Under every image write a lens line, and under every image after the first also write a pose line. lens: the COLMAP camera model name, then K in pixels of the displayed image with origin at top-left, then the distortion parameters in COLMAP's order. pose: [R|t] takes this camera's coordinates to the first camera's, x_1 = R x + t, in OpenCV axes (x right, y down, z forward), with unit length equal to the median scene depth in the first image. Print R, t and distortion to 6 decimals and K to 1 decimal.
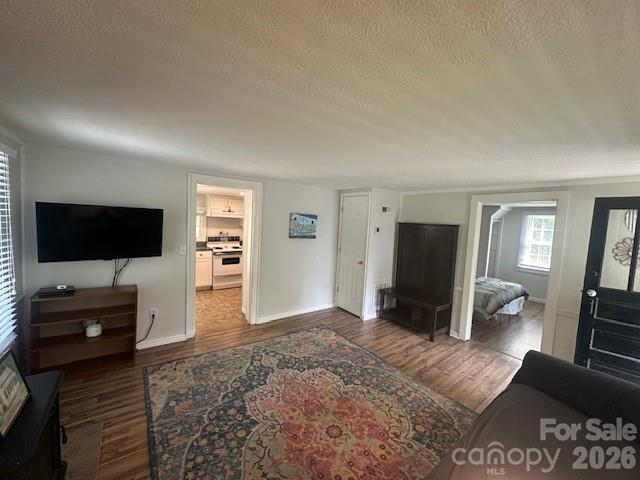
lens RADIAL K [[249.7, 0, 317.0], [0, 249.7, 240.1], [0, 0, 1]] dist [0.001246, 0.000085]
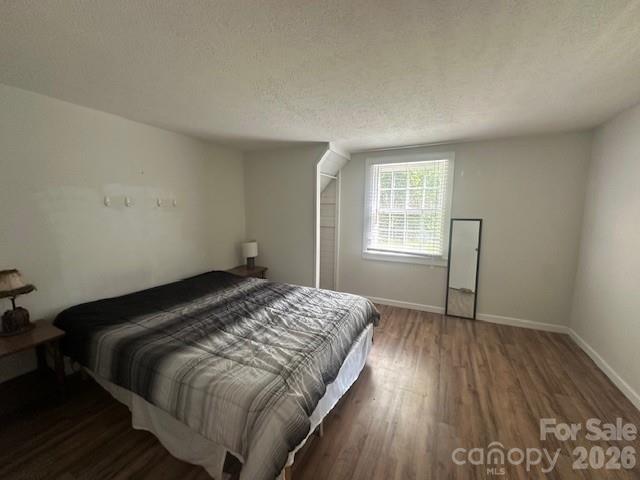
lens RADIAL K [[249.7, 0, 321.9], [0, 249.7, 239.4], [0, 0, 1]] dist [0.001246, 0.000085]
pose [[0.890565, -0.099096, 0.443930, 0.467953], [0.074937, 0.994608, 0.071690, 0.024429], [-0.448640, -0.030578, 0.893189, 0.531849]]
